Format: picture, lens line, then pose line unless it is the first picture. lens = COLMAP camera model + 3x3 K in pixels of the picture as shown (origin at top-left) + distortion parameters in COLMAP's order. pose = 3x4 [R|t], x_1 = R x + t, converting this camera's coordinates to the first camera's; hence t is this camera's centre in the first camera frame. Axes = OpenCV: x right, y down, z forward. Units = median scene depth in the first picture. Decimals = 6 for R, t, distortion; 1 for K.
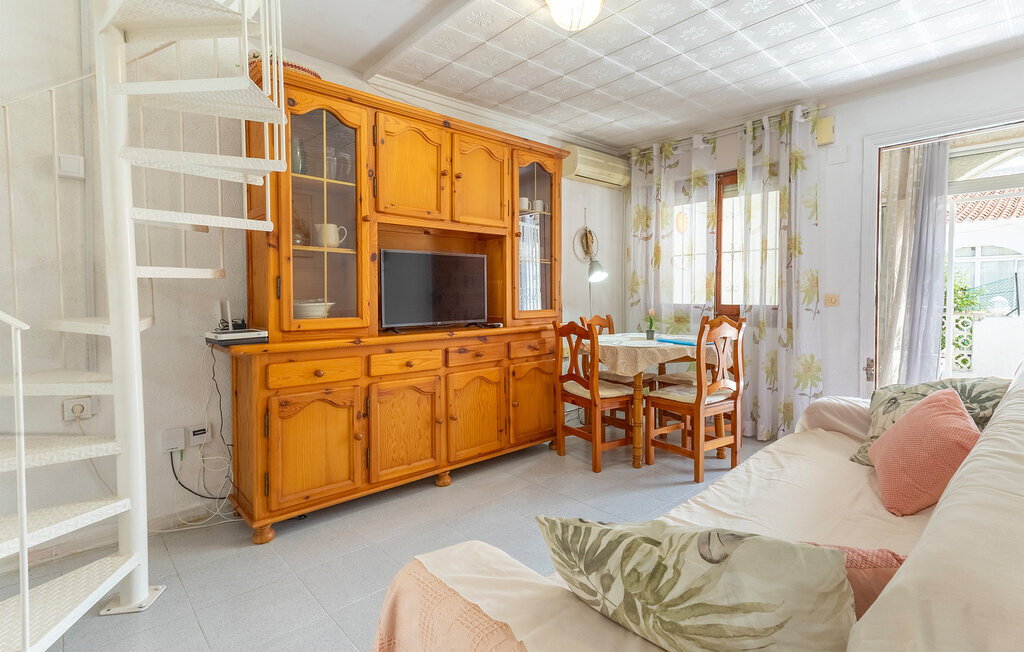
lens RADIAL K [[491.9, 0, 510.4], [0, 491.9, 311.9], [0, 0, 1]] dist [0.027105, -0.000455]
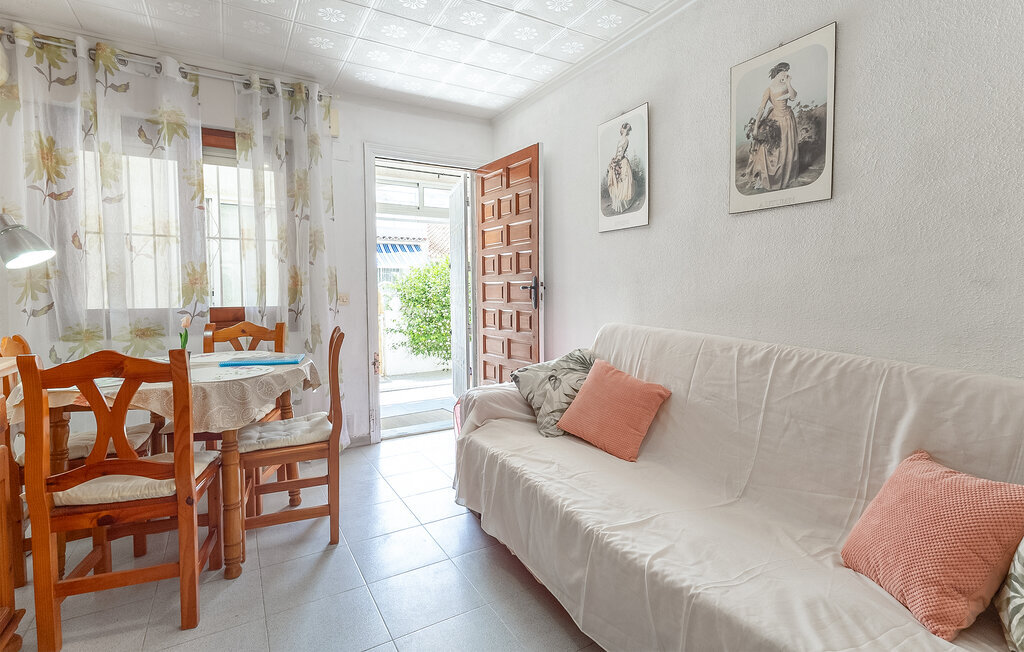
lens RADIAL K [[491.9, 0, 510.4], [0, 491.9, 311.9], [0, 0, 1]] dist [0.027105, -0.000455]
pose [[0.211078, -0.040527, 0.976629, -0.254070], [0.043801, 0.998529, 0.031969, -0.016057], [-0.976487, 0.036029, 0.212543, 0.504044]]
